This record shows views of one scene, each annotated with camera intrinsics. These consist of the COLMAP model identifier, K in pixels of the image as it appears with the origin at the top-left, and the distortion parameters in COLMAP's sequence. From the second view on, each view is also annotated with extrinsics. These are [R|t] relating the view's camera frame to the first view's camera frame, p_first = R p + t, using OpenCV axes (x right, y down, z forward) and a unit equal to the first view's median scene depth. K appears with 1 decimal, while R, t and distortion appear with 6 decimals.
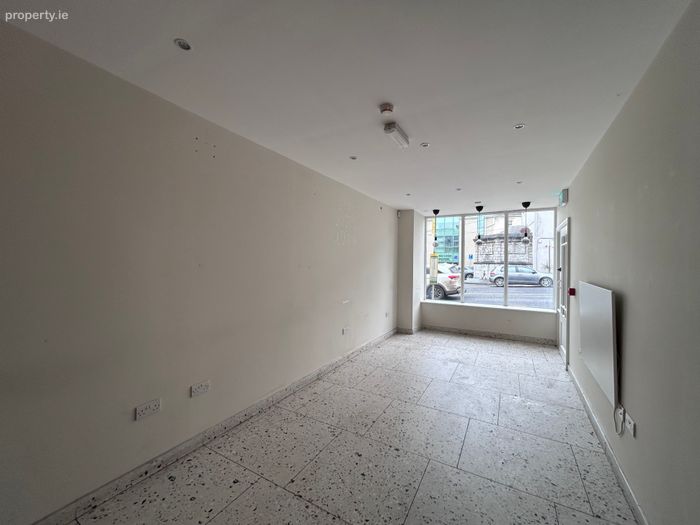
lens RADIAL K [[282.0, 0, 349.9], [0, 282.0, 260.8], [0, 0, 1]] dist [0.004077, -0.000633]
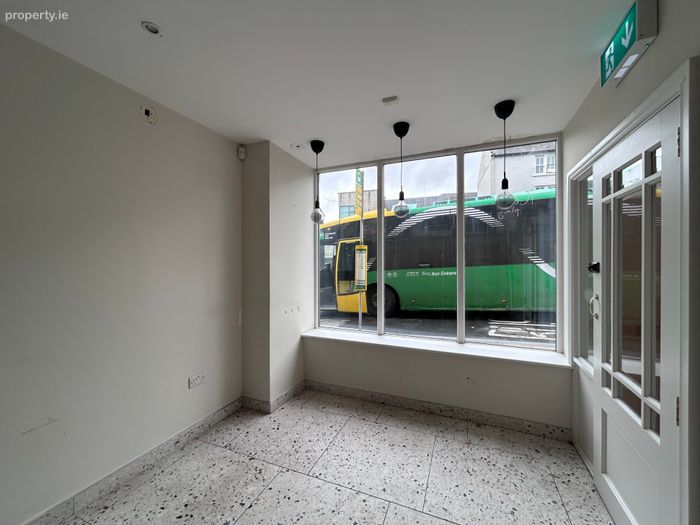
lens RADIAL K [[282.0, 0, 350.7], [0, 282.0, 260.8], [0, 0, 1]] dist [0.004077, -0.000633]
pose [[0.992285, -0.015720, 0.122976, 0.344362], [0.014736, 0.999852, 0.008911, 0.012920], [-0.123098, -0.007030, 0.992370, 0.611751]]
